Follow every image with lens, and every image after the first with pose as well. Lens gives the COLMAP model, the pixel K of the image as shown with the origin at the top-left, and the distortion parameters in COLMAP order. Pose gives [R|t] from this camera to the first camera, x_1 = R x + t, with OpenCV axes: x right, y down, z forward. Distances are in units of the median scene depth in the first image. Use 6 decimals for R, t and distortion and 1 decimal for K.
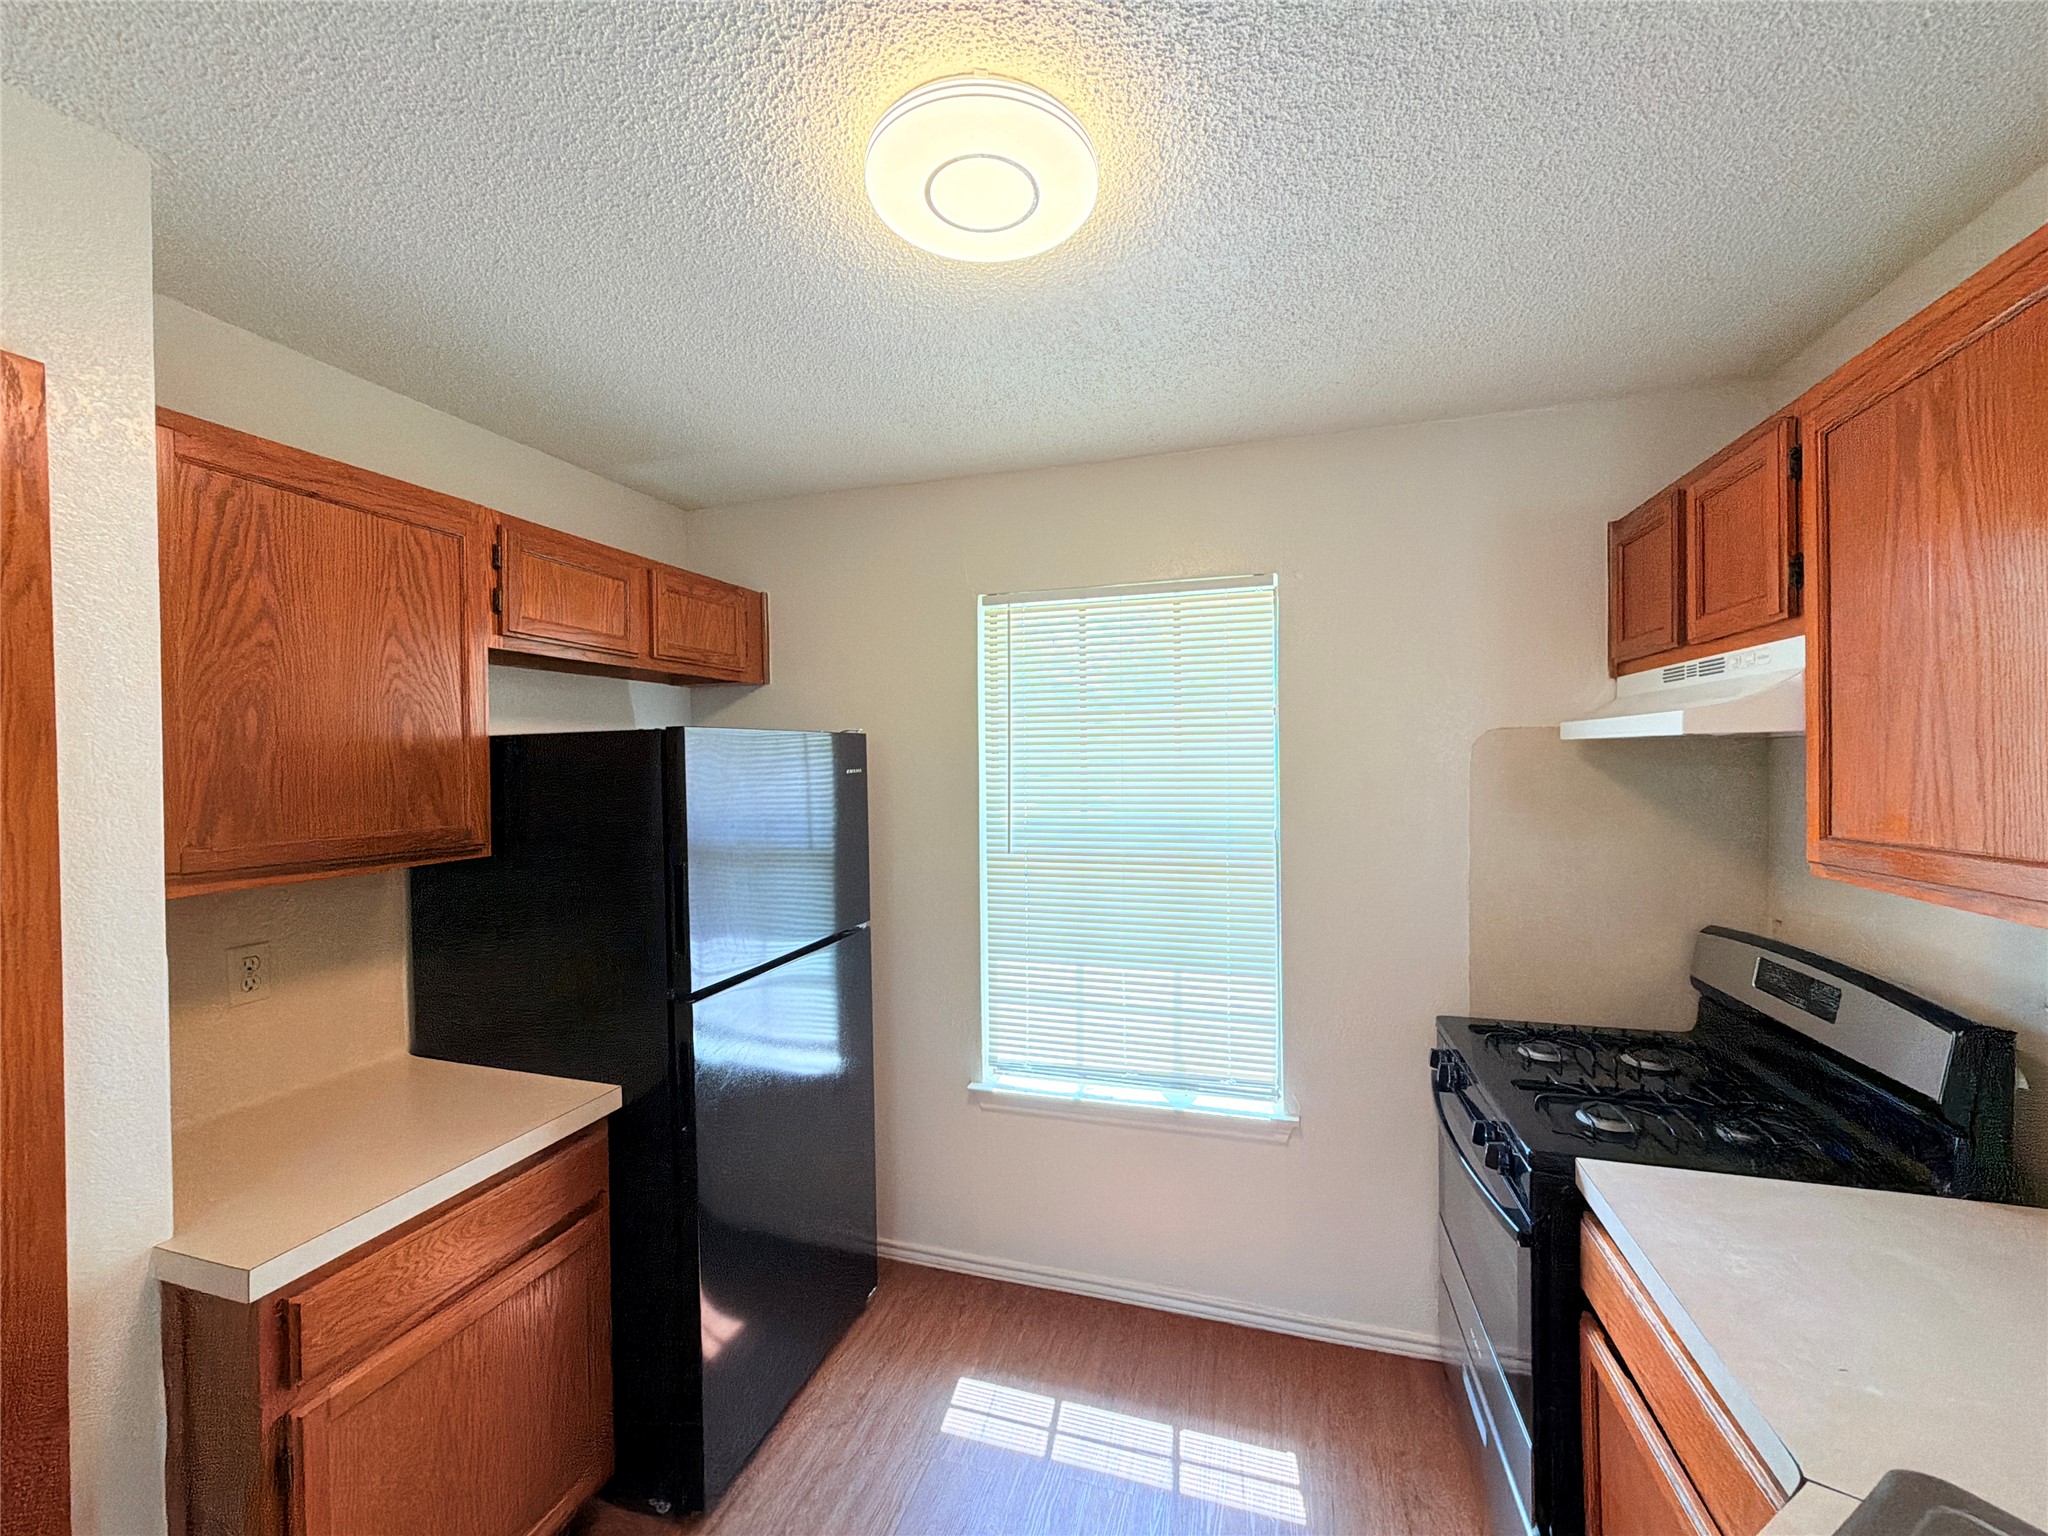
lens RADIAL K [[820.3, 0, 1022.1], [0, 820.3, 767.0], [0, 0, 1]] dist [0.001912, 0.000130]
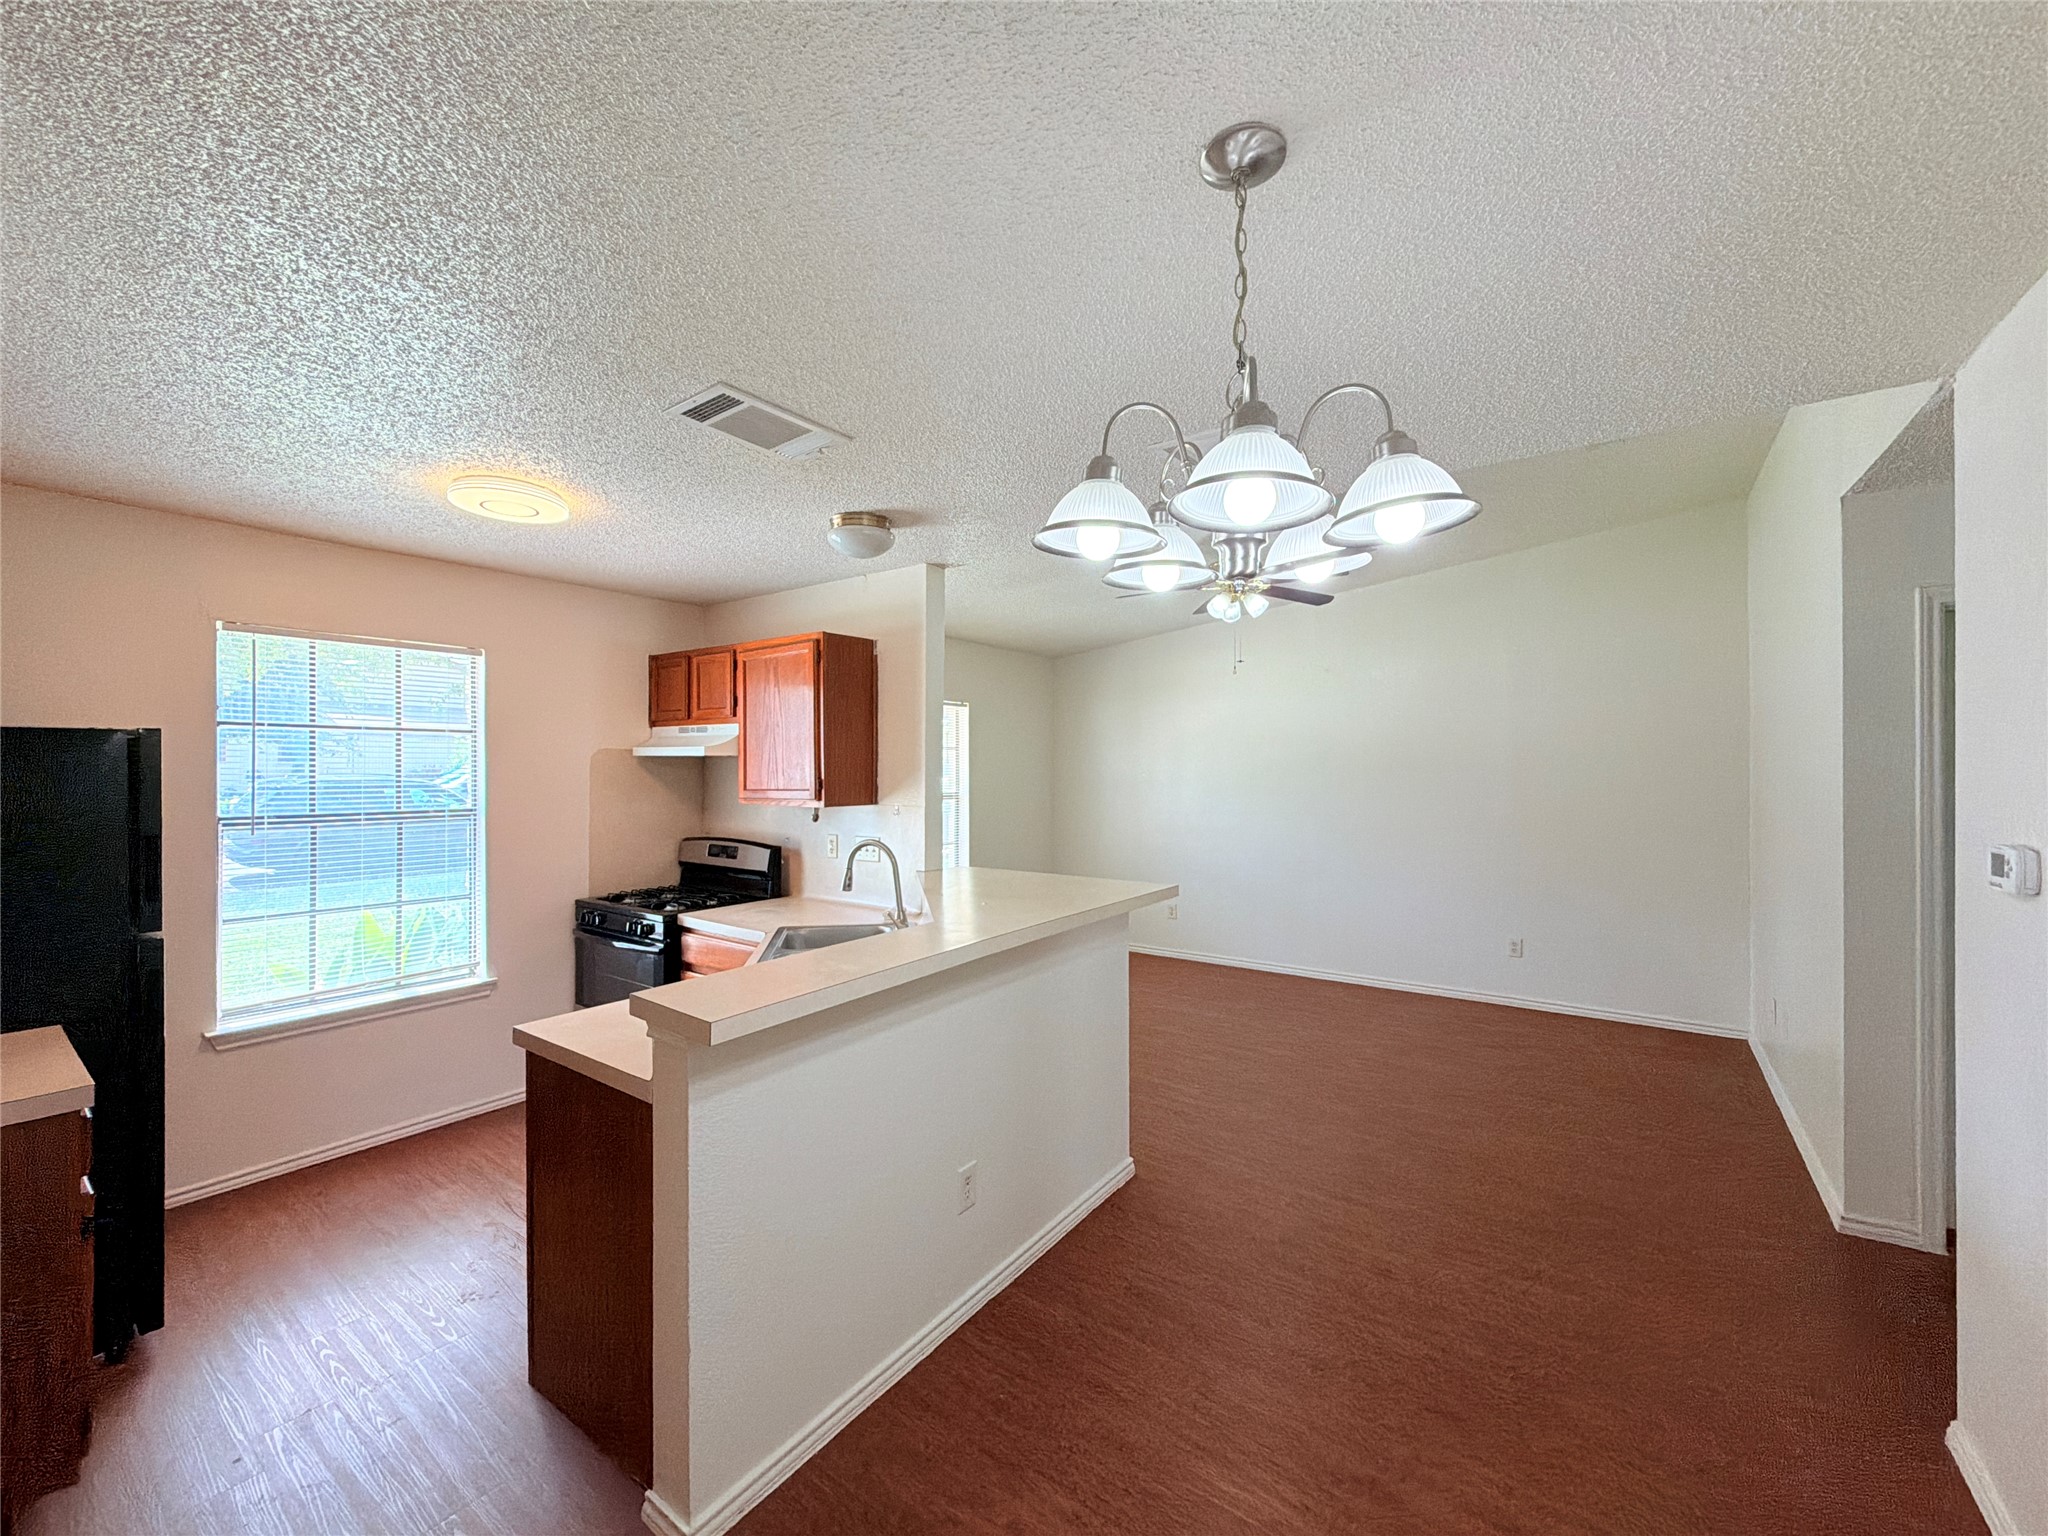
lens RADIAL K [[820.3, 0, 1020.5], [0, 820.3, 772.0], [0, 0, 1]] dist [0.001912, 0.000130]
pose [[0.316928, 0.007500, 0.948420, -1.061625], [0.004395, 0.999946, -0.009376, 0.034179], [-0.948439, 0.007139, 0.316878, -0.631530]]
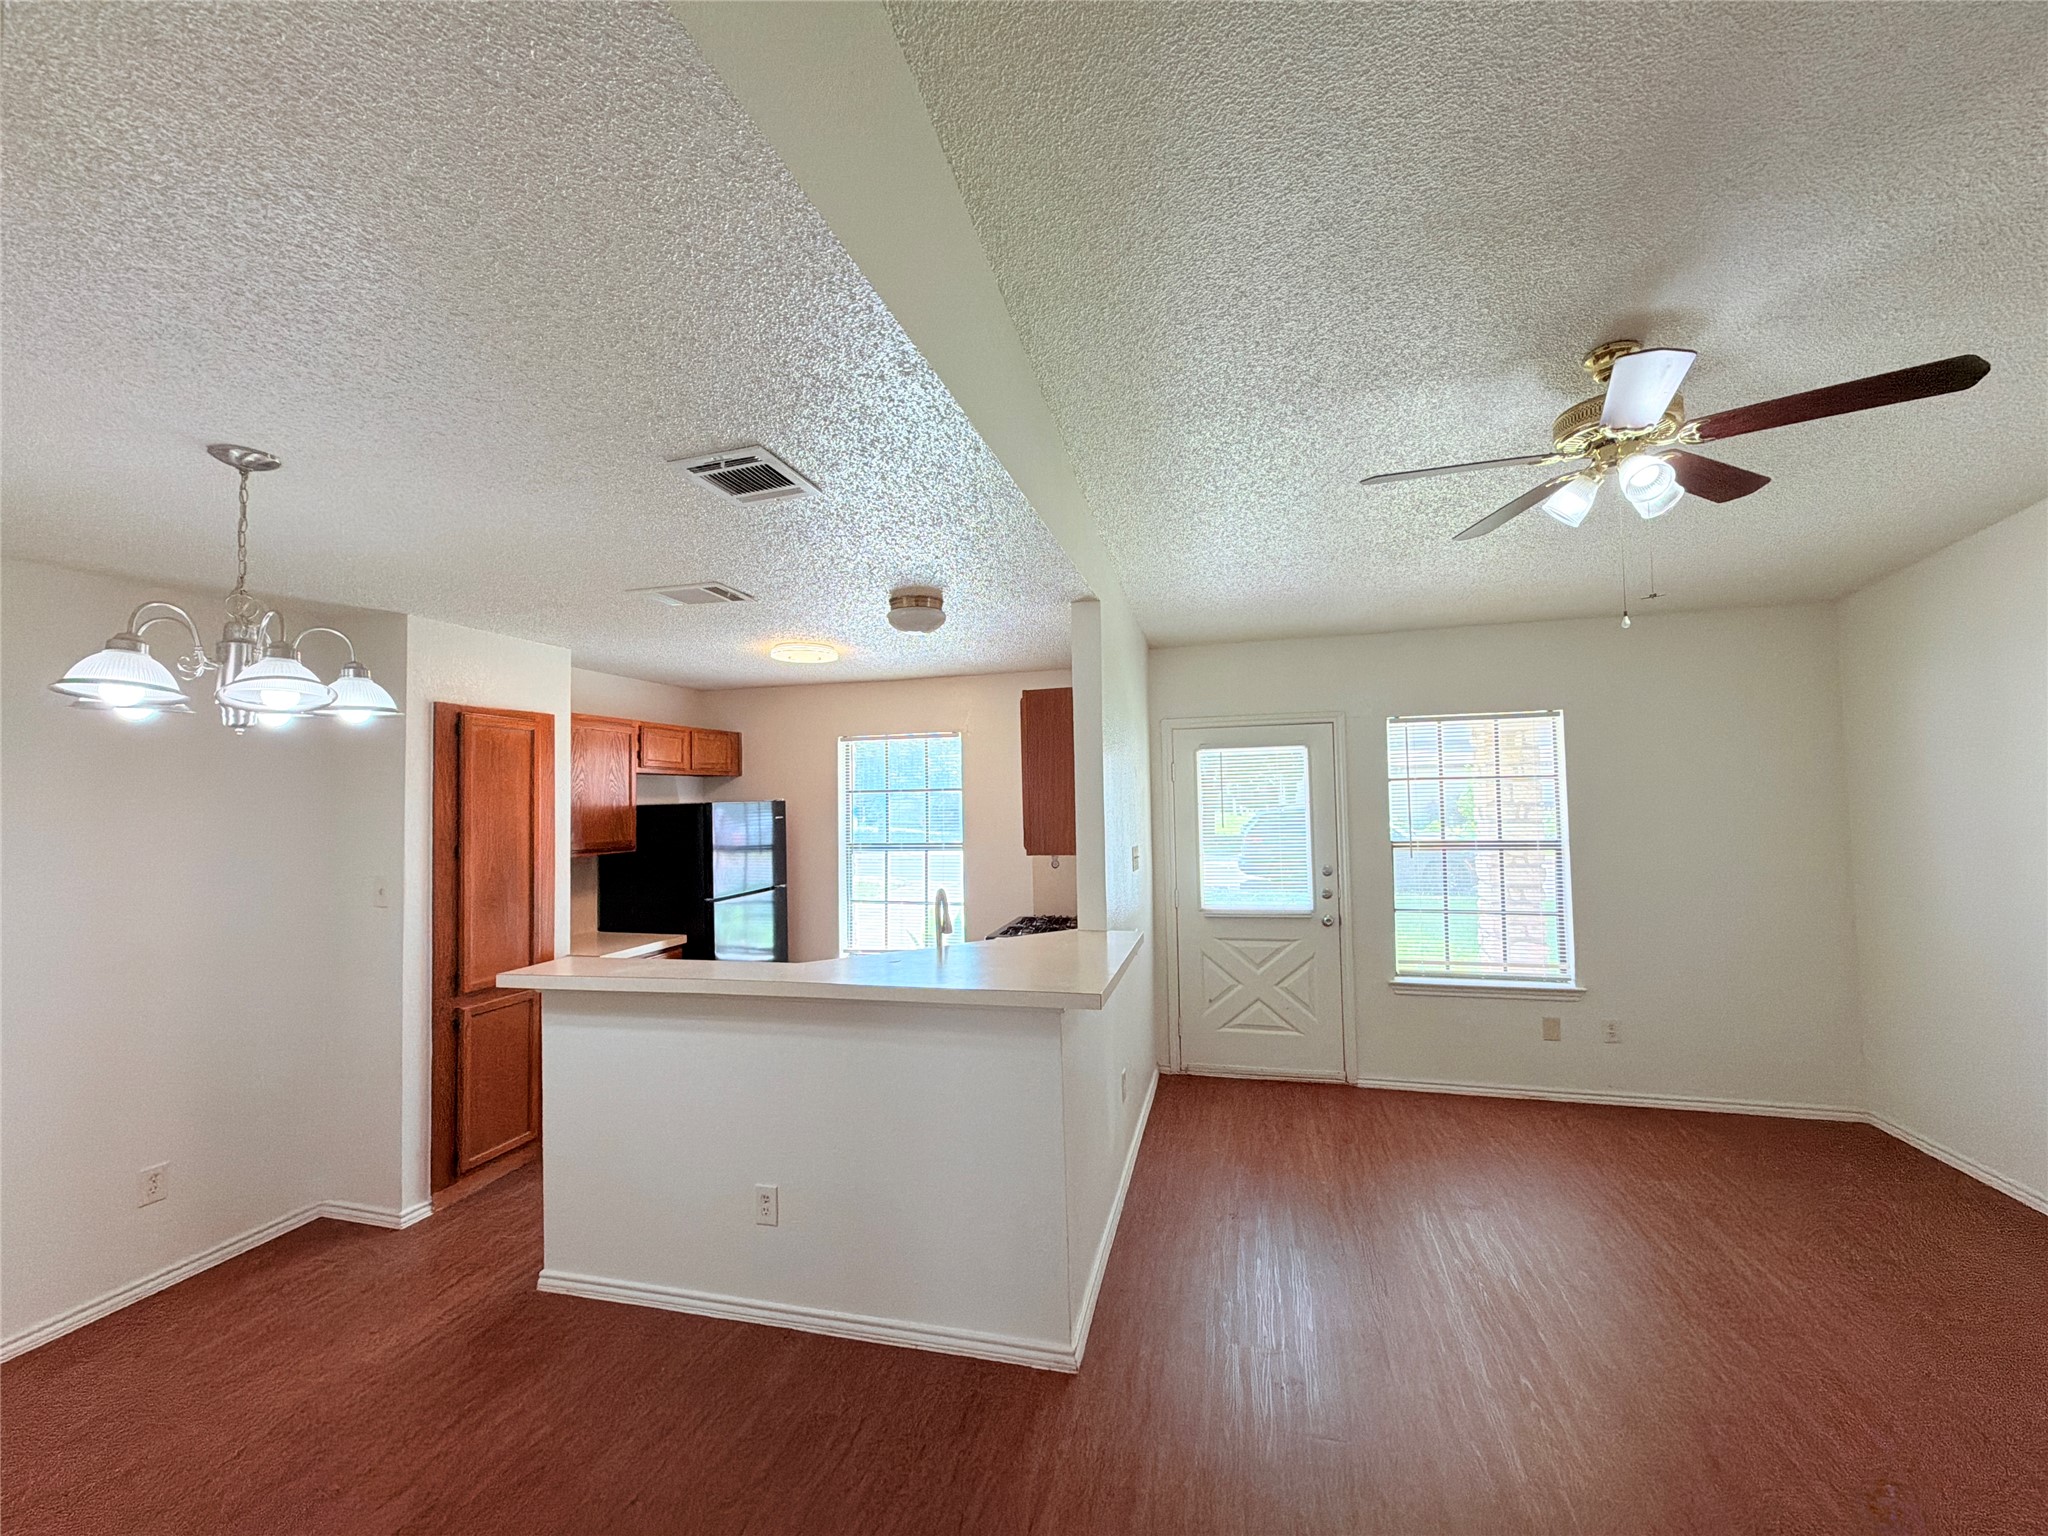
lens RADIAL K [[820.3, 0, 1028.9], [0, 820.3, 777.3], [0, 0, 1]] dist [0.001912, 0.000130]
pose [[0.999162, -0.005676, 0.040527, 0.477700], [0.007262, 0.999210, -0.039077, -0.014670], [-0.040273, 0.039338, 0.998414, -1.583277]]
